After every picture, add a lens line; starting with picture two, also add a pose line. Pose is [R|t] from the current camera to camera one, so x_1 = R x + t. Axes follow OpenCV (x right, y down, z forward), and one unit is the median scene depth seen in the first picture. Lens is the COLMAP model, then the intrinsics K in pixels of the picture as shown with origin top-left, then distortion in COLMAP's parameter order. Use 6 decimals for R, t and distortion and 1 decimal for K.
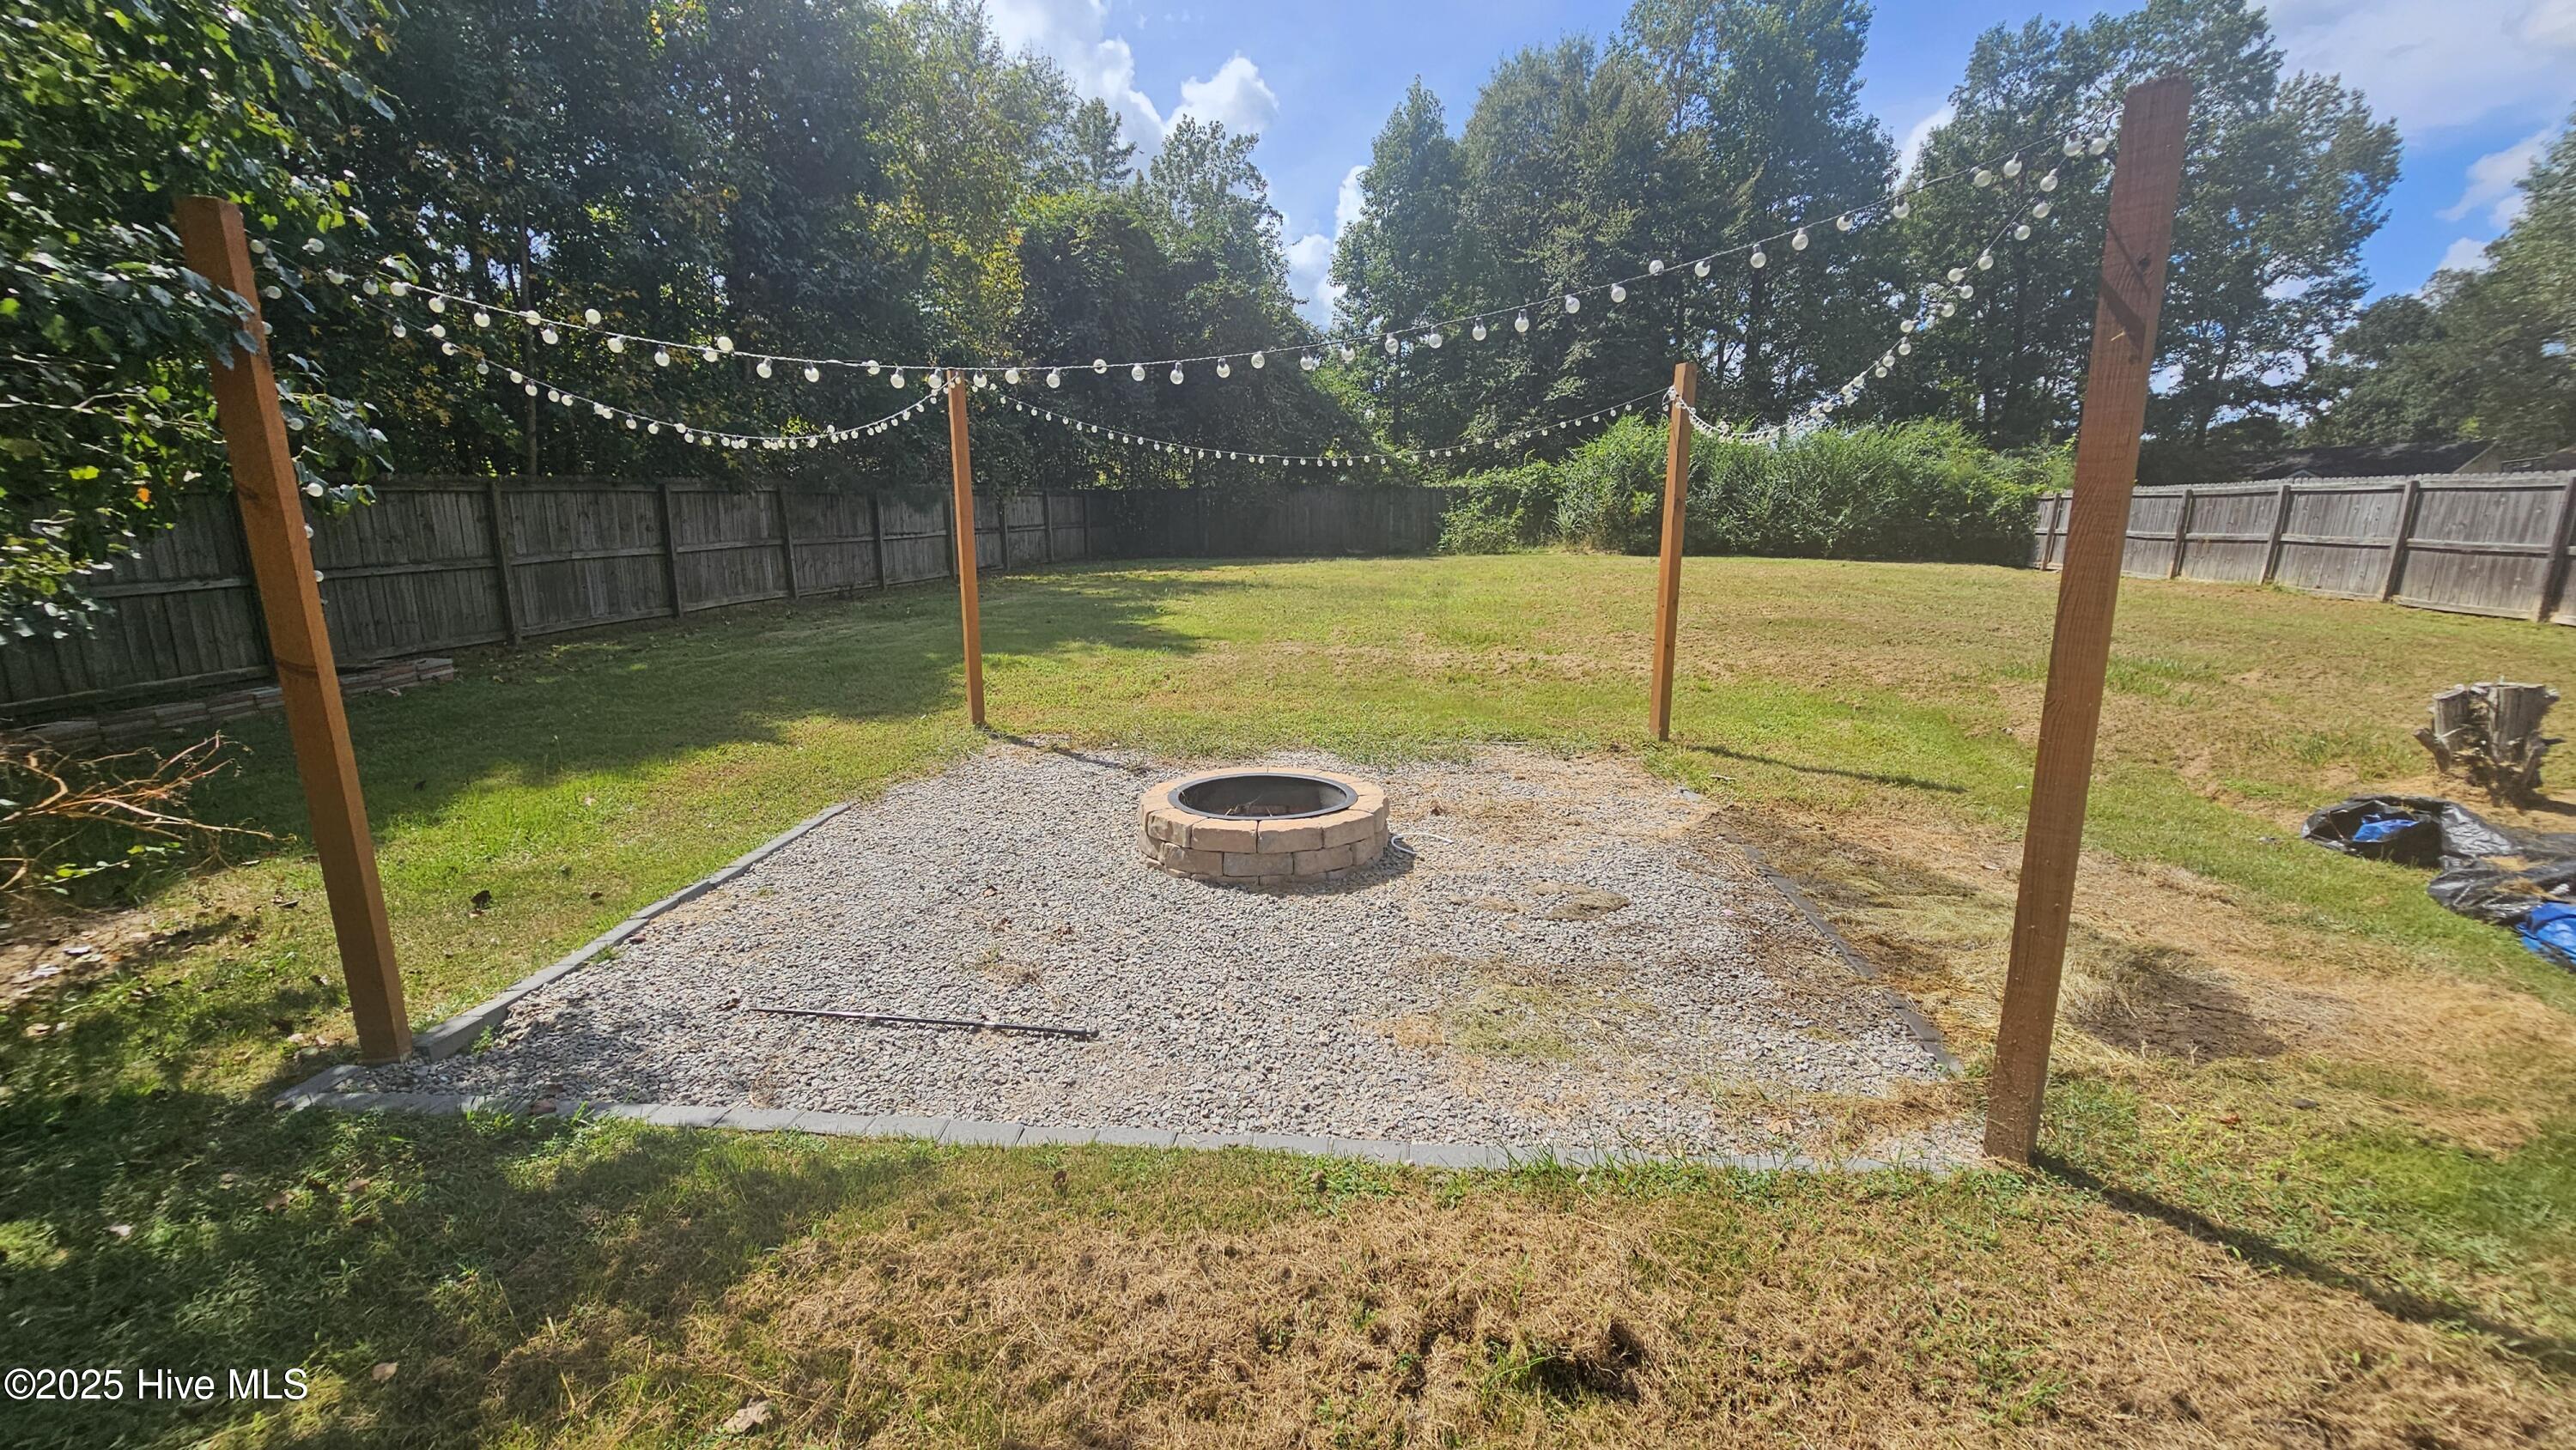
lens RADIAL K [[1058.5, 0, 1283.2], [0, 1058.5, 729.6], [0, 0, 1]] dist [0.003791, -0.001140]
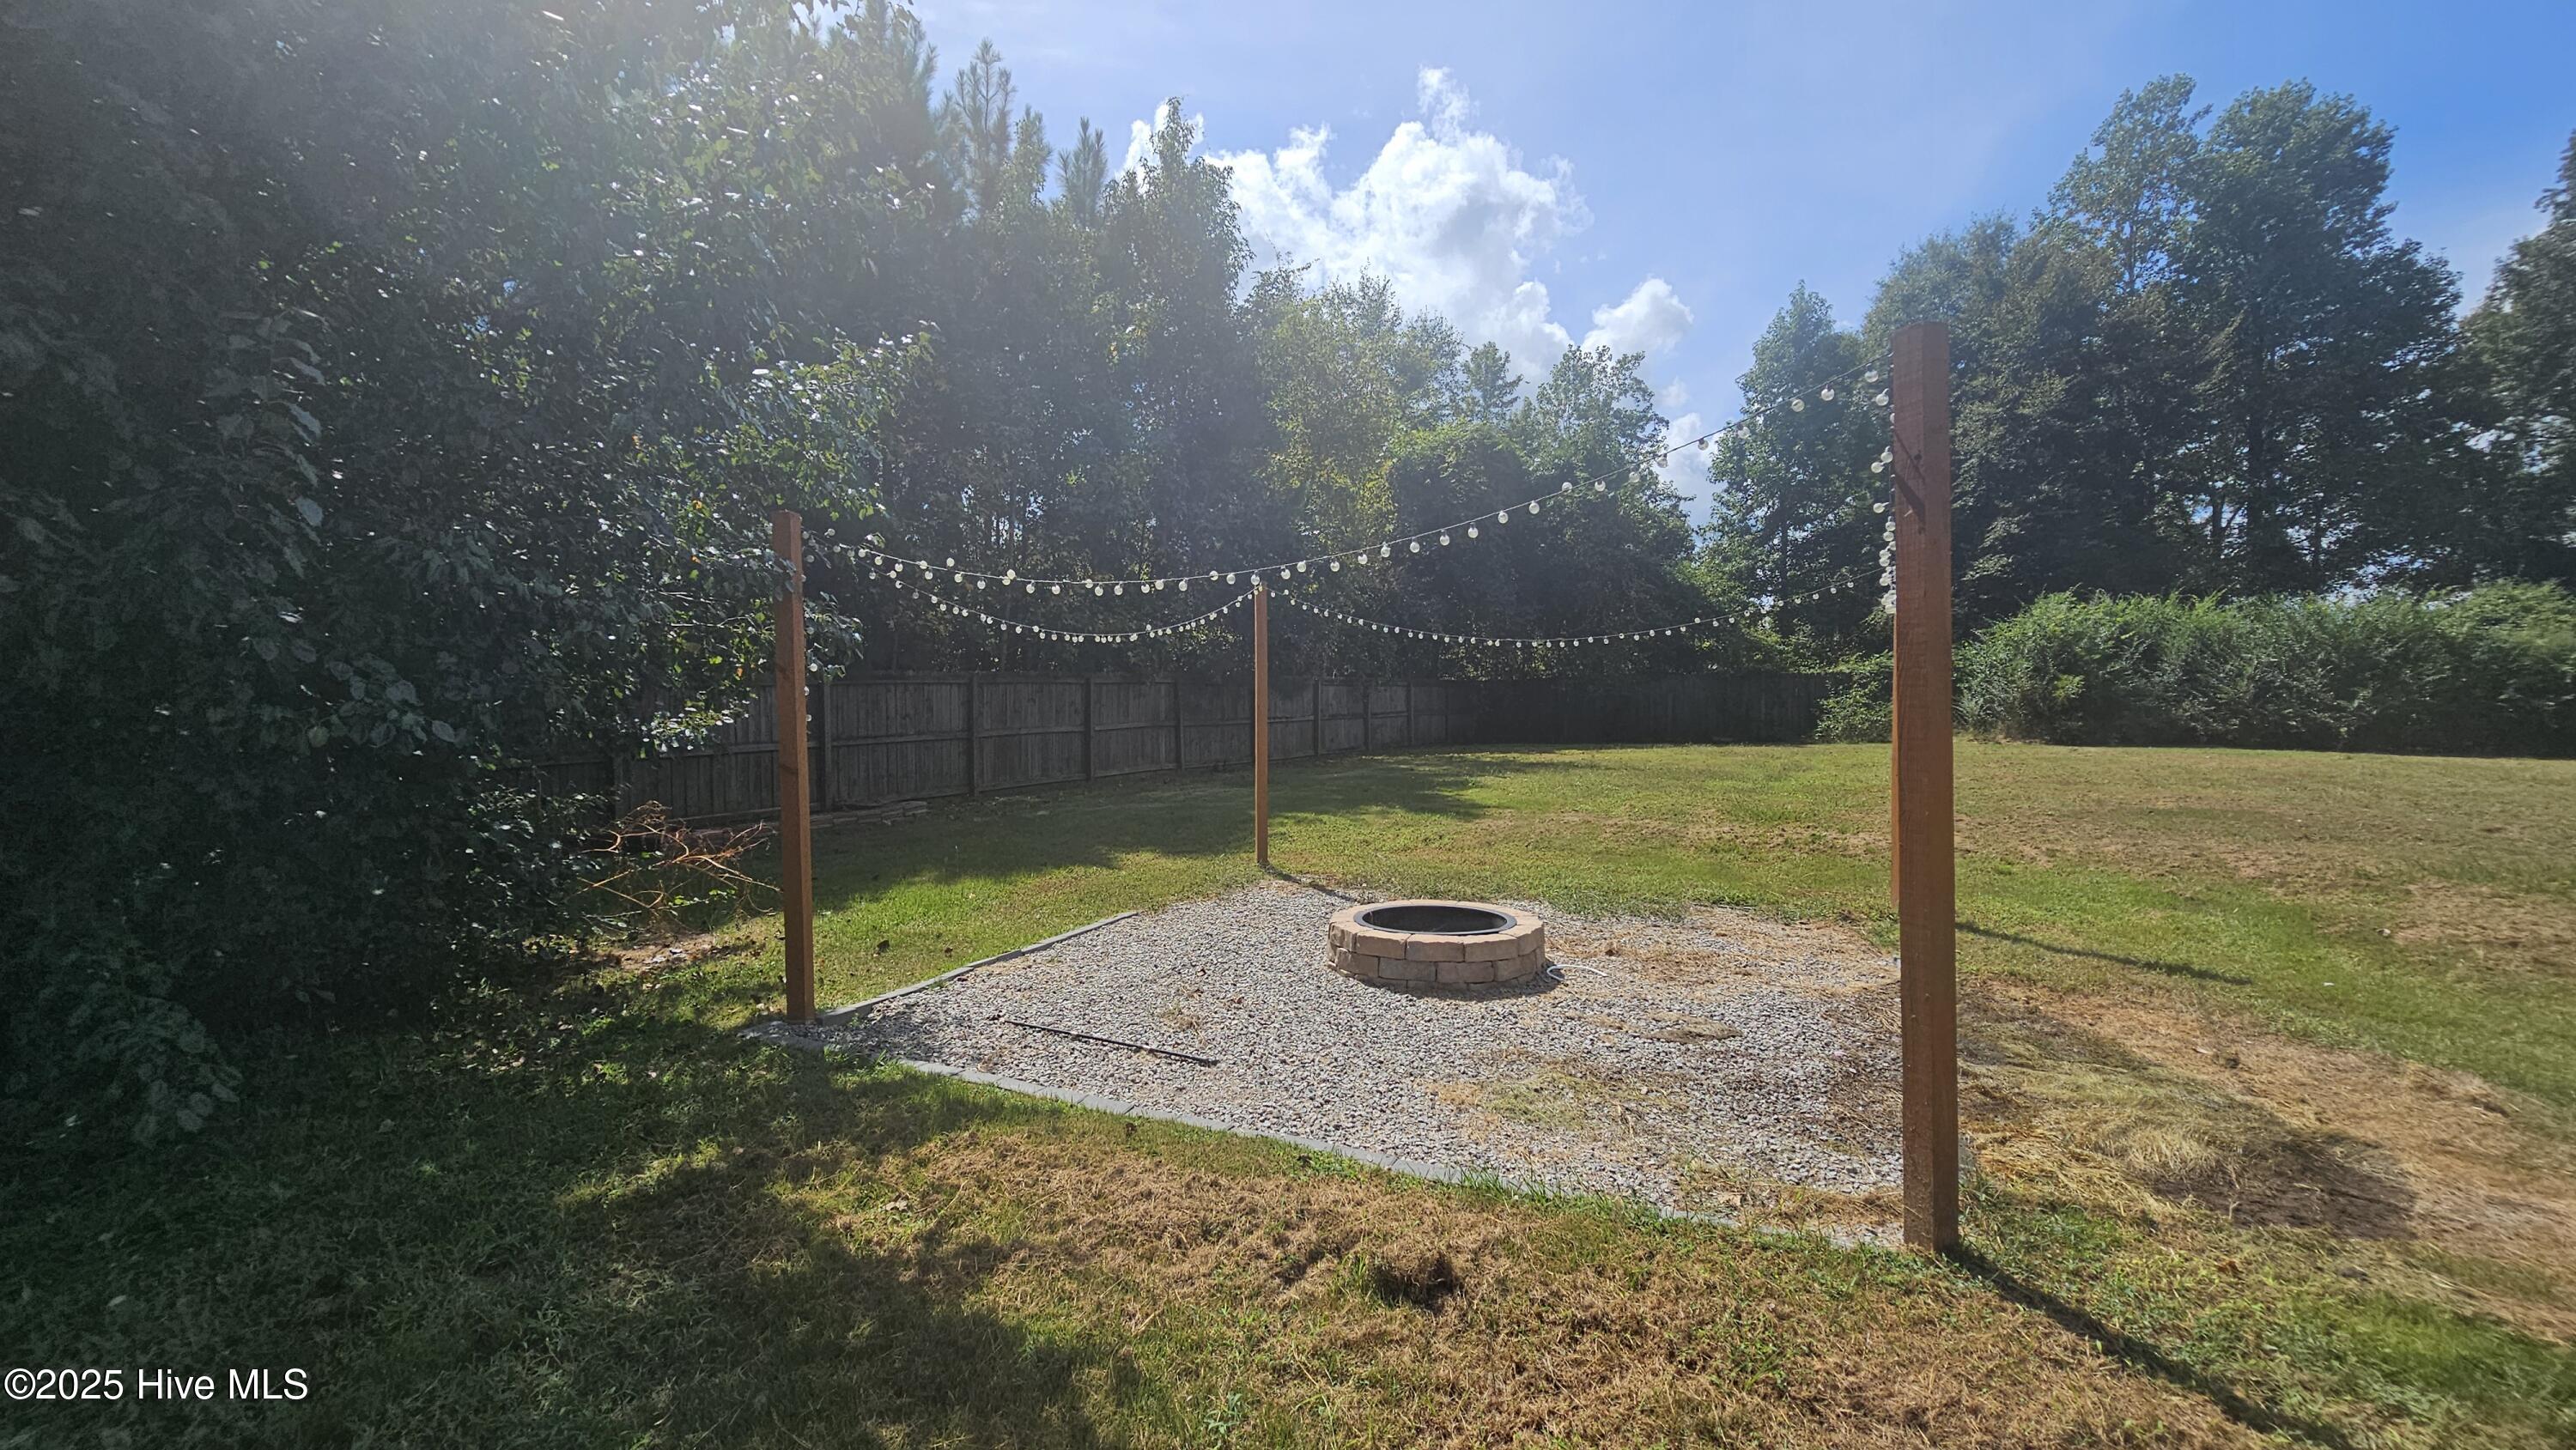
lens RADIAL K [[1058.5, 0, 1292.8], [0, 1058.5, 725.1], [0, 0, 1]] dist [0.003791, -0.001140]
pose [[0.930740, 0.002538, -0.365672, 0.194773], [-0.069938, 0.982752, -0.171191, 0.046842], [0.358931, 0.184909, 0.914865, -0.121007]]
